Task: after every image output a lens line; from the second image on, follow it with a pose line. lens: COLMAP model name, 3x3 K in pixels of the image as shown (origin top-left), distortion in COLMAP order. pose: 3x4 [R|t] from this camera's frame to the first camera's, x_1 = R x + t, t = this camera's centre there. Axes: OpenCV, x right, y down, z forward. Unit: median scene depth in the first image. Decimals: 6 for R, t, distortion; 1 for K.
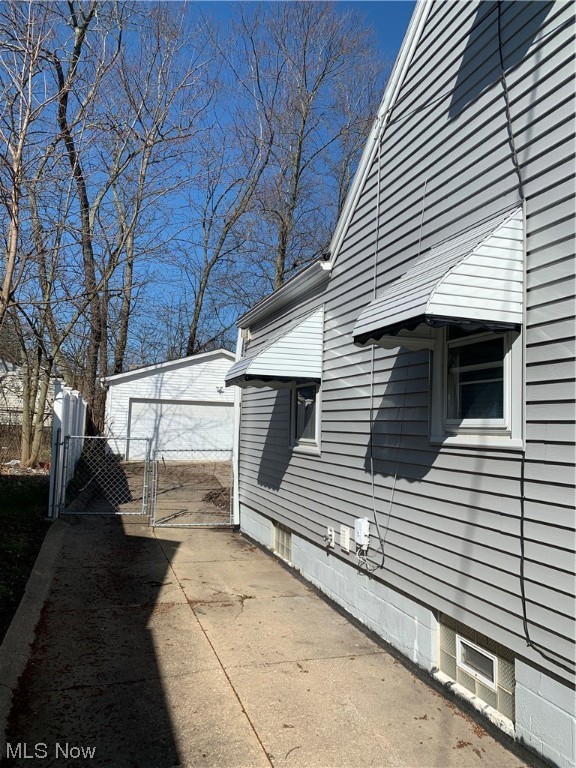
lens RADIAL K [[594.4, 0, 286.5], [0, 594.4, 387.9], [0, 0, 1]] dist [0.048886, -0.071067]
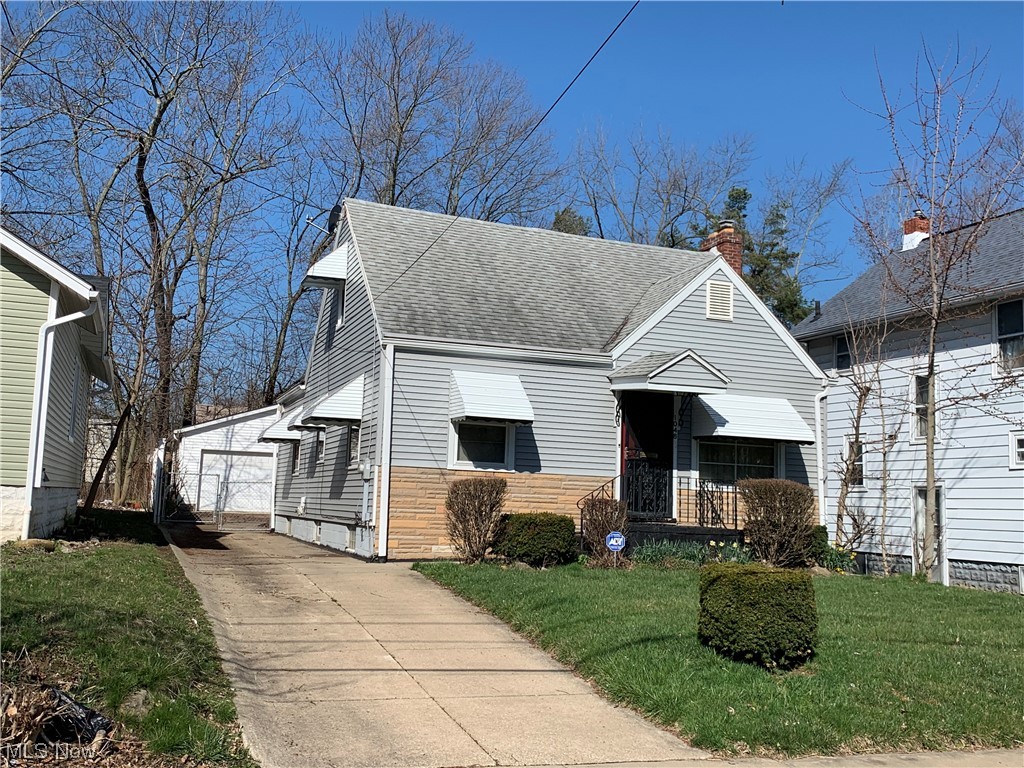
lens RADIAL K [[1044.6, 0, 513.4], [0, 1044.6, 379.0], [0, 0, 1]] dist [0.054200, 0.000000]
pose [[0.999124, 0.005500, 0.041479, 0.209687], [-0.003335, 0.998636, -0.052098, -0.012225], [-0.041709, 0.051914, 0.997780, -0.878680]]
